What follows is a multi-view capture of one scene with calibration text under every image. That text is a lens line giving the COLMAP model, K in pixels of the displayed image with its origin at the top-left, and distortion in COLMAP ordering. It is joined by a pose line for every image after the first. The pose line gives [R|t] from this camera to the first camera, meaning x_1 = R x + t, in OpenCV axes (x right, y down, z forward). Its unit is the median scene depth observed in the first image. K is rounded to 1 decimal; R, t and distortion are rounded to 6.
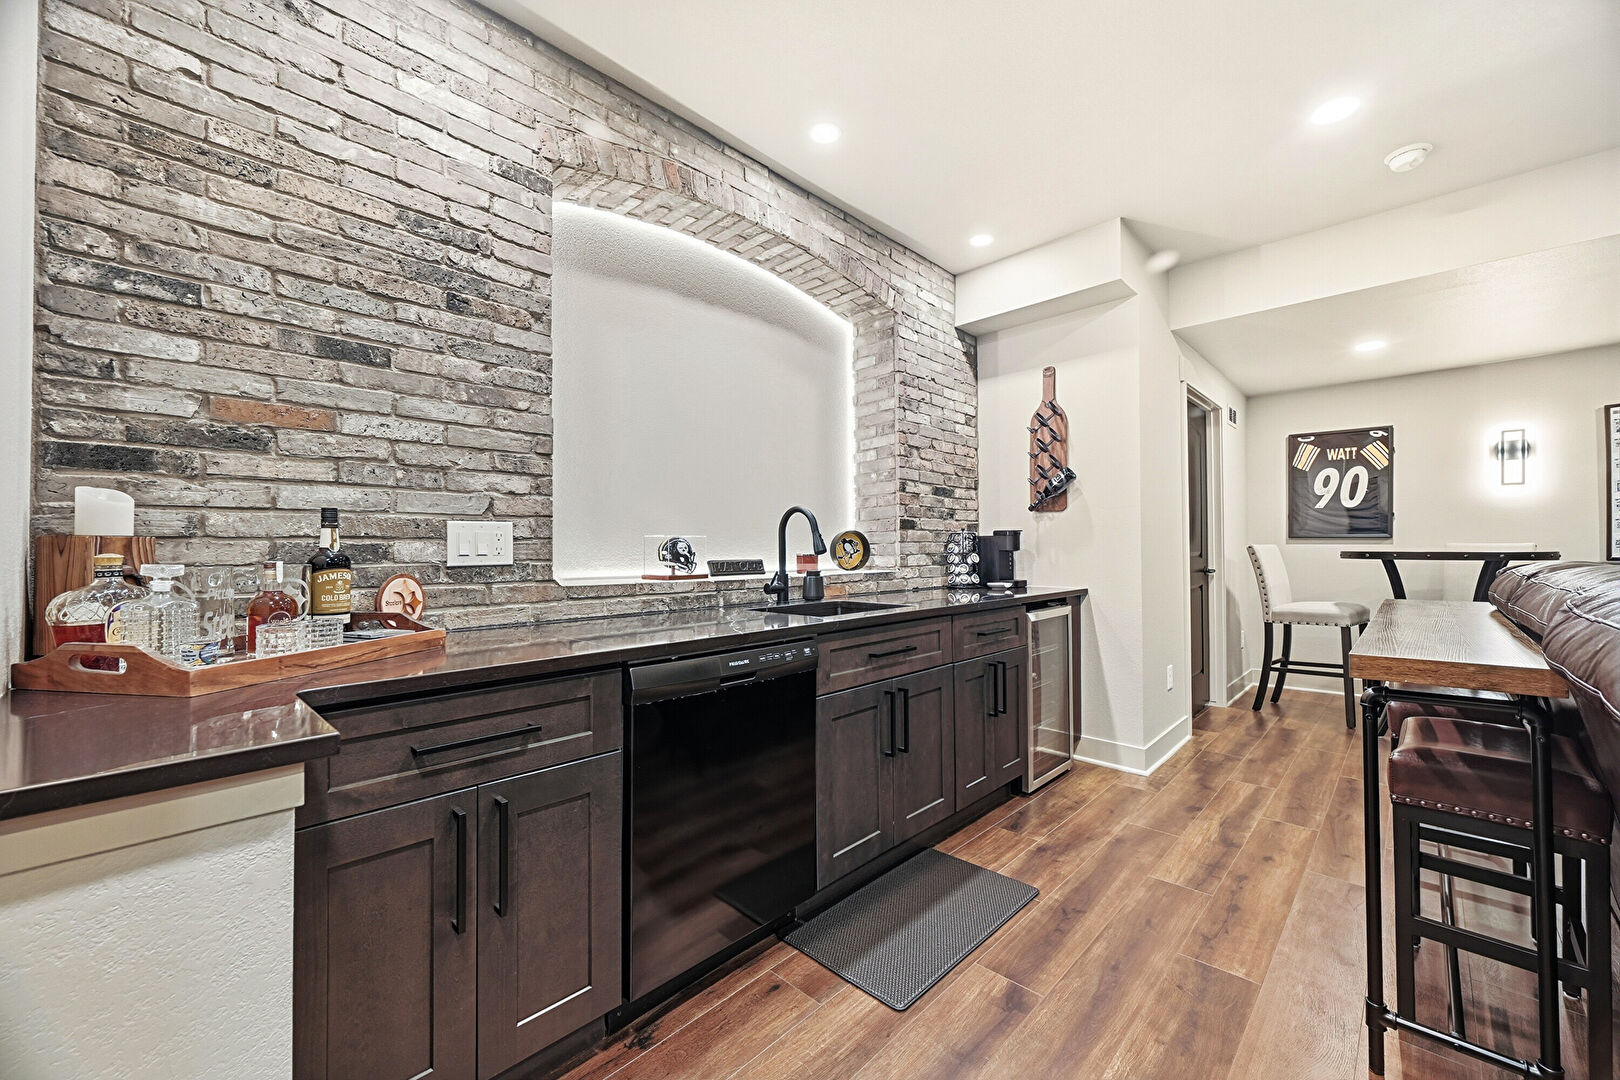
lens RADIAL K [[639.4, 0, 809.9], [0, 639.4, 543.9], [0, 0, 1]] dist [-0.000276, 0.000353]
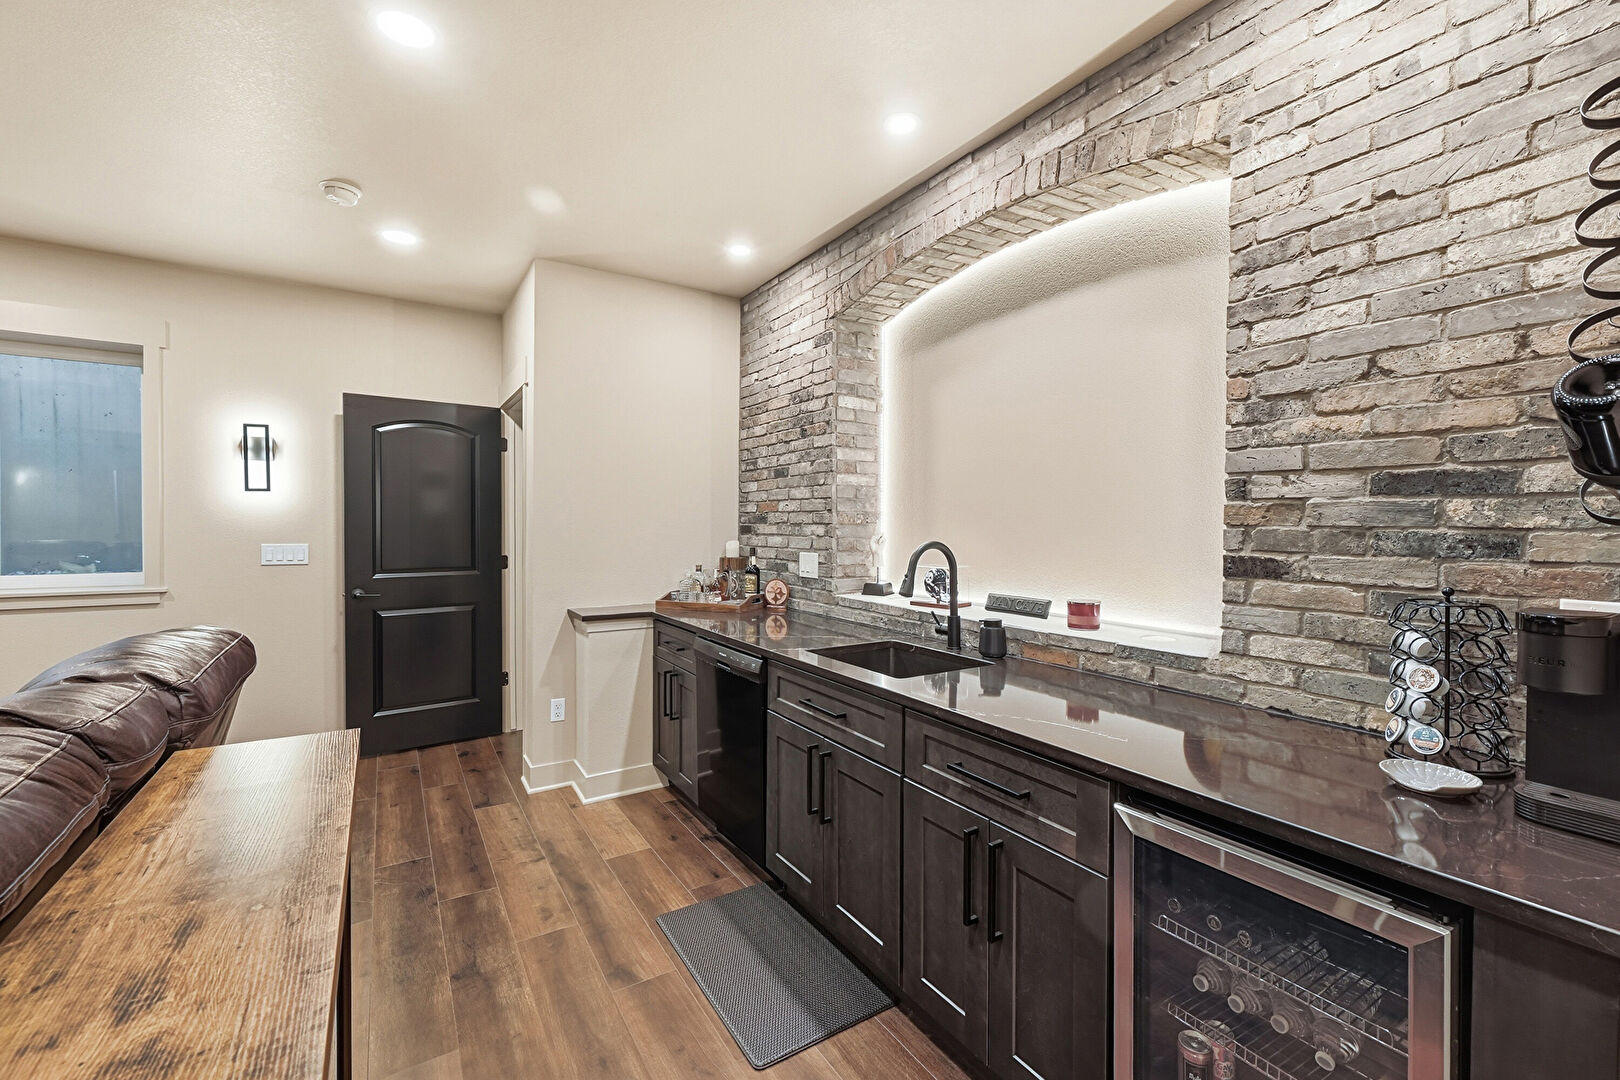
lens RADIAL K [[639.4, 0, 809.9], [0, 639.4, 543.9], [0, 0, 1]] dist [-0.000276, 0.000353]
pose [[-0.213826, 0.026252, -0.976519, 1.157617], [-0.000069, 0.999638, 0.026888, -0.102706], [0.976872, 0.005817, -0.213747, 1.326679]]
